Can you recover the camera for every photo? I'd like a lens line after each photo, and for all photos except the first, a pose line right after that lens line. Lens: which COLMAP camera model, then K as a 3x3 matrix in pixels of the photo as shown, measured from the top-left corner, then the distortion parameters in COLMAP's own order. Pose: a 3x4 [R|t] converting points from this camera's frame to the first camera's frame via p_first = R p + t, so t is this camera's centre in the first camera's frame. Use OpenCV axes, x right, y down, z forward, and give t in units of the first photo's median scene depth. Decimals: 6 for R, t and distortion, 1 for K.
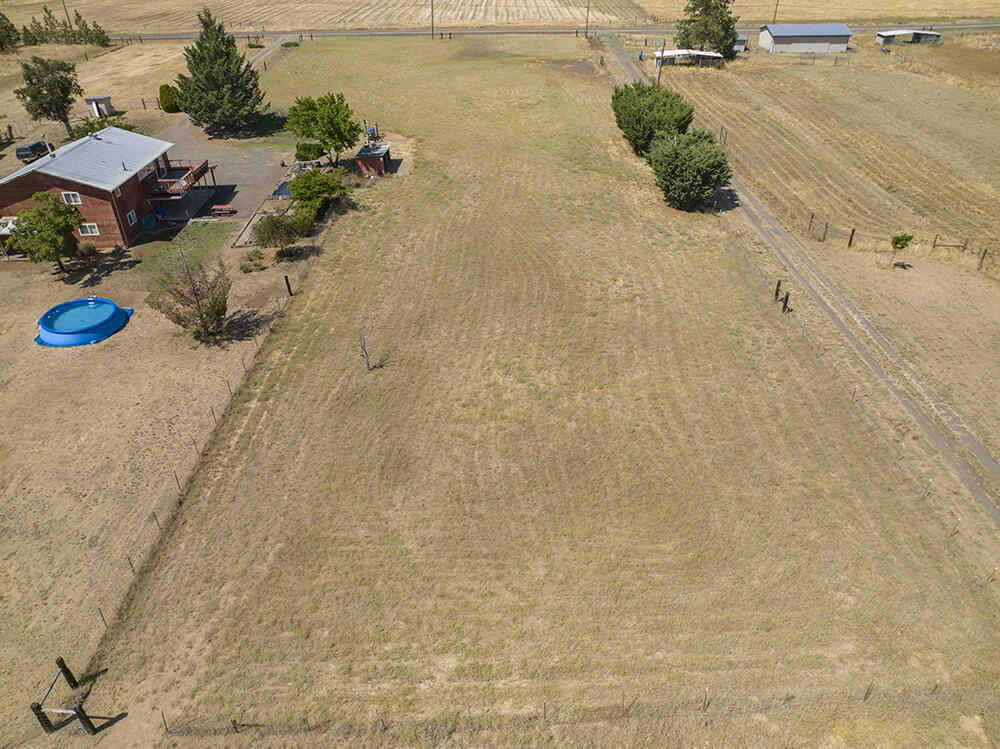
lens RADIAL K [[706.8, 0, 500.0], [0, 706.8, 374.5], [0, 0, 1]] dist [-0.047105, 0.040048]
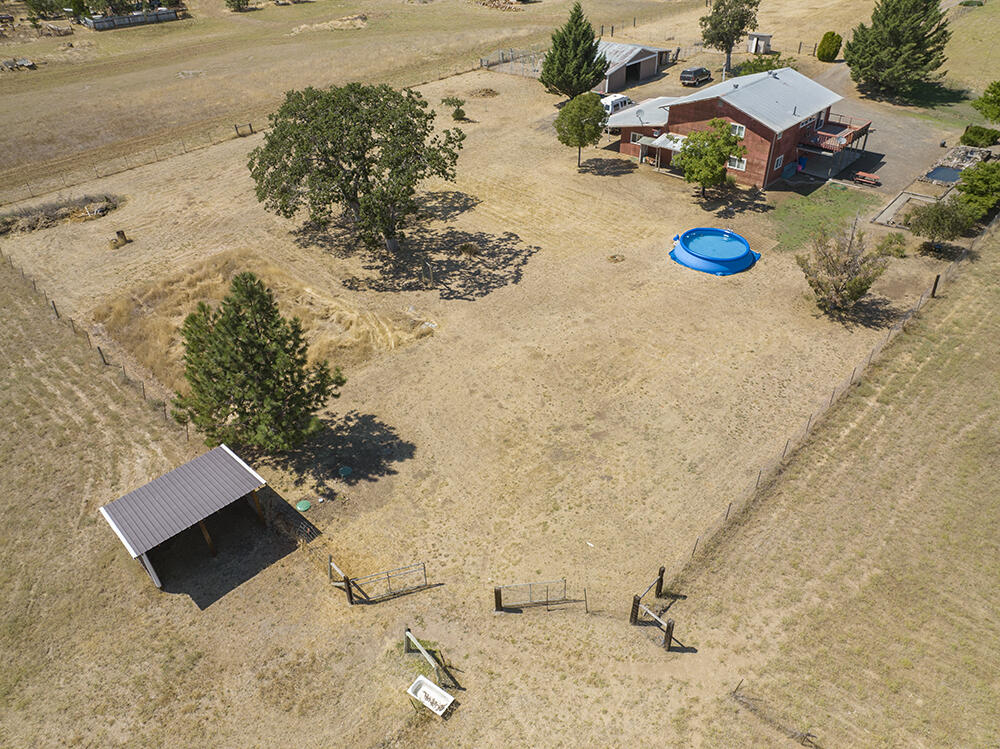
lens RADIAL K [[706.8, 0, 500.0], [0, 706.8, 374.5], [0, 0, 1]] dist [-0.047105, 0.040048]
pose [[0.734982, 0.408961, -0.540882, -0.177228], [-0.375097, 0.909710, 0.178128, 0.022105], [0.564893, 0.071963, 0.822020, -0.016973]]
